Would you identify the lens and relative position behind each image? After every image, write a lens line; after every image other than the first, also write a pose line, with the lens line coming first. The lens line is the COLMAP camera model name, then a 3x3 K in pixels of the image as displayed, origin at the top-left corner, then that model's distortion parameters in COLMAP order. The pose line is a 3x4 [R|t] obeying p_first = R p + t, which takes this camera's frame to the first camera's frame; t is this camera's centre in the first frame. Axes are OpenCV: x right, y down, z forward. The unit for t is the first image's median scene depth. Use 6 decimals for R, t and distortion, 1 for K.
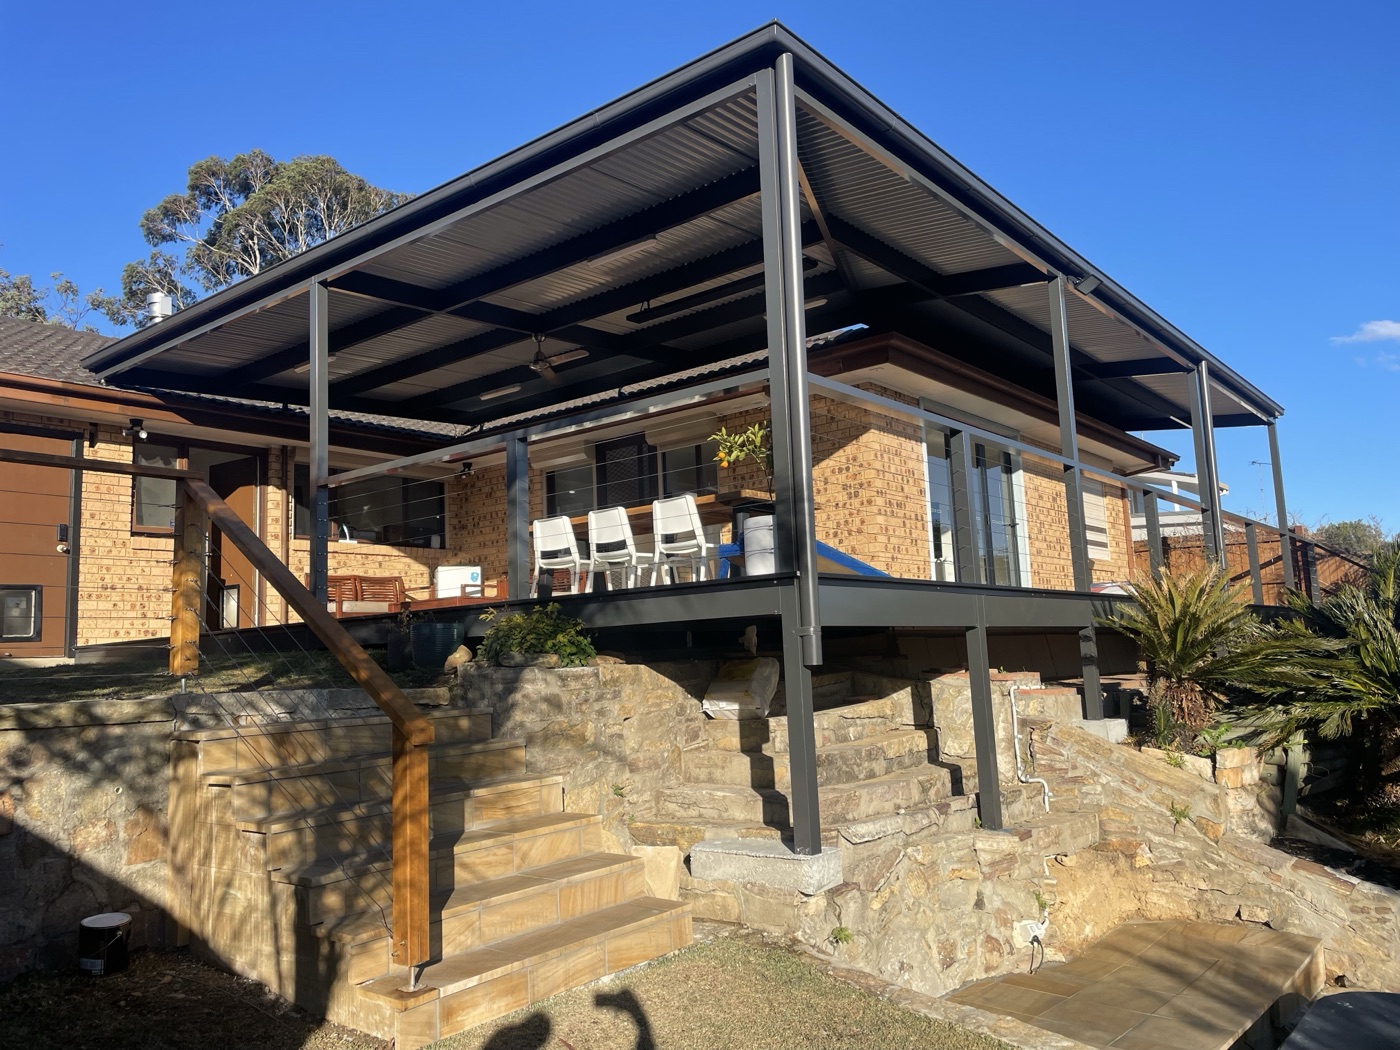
lens RADIAL K [[1061.4, 0, 703.2], [0, 1061.4, 528.3], [0, 0, 1]] dist [0.003079, -0.005081]
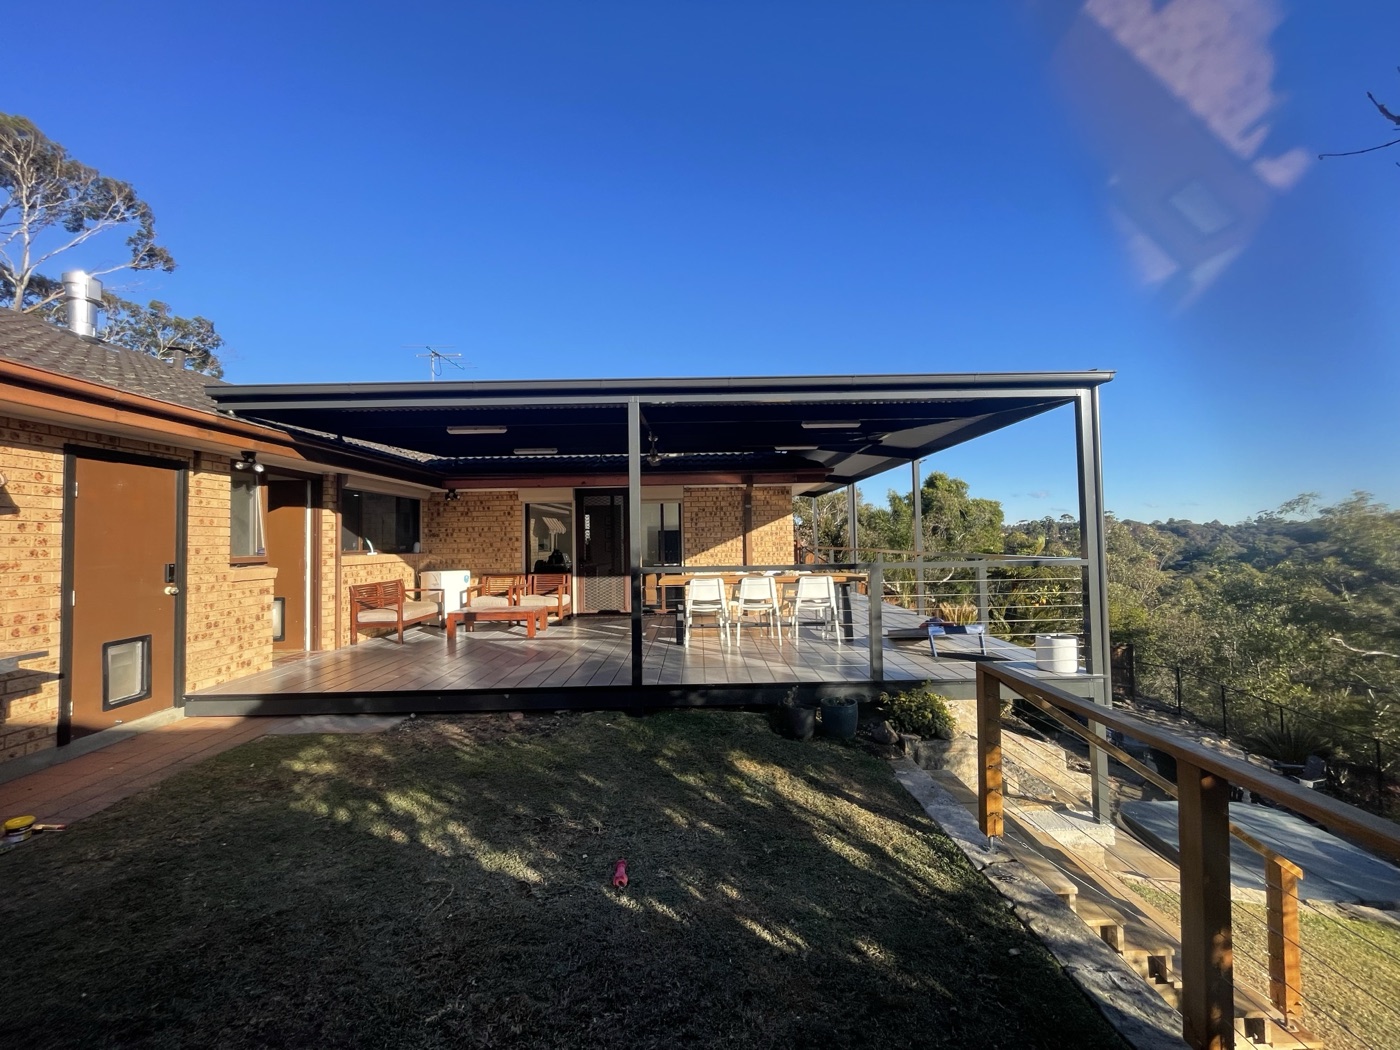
lens RADIAL K [[573.7, 0, 698.1], [0, 573.7, 518.3], [0, 0, 1]] dist [0.001373, 0.000264]
pose [[0.784816, 0.052487, 0.617503, -0.530810], [-0.090587, 0.995421, 0.030522, -0.094498], [-0.613073, -0.079892, 0.785976, 0.323201]]
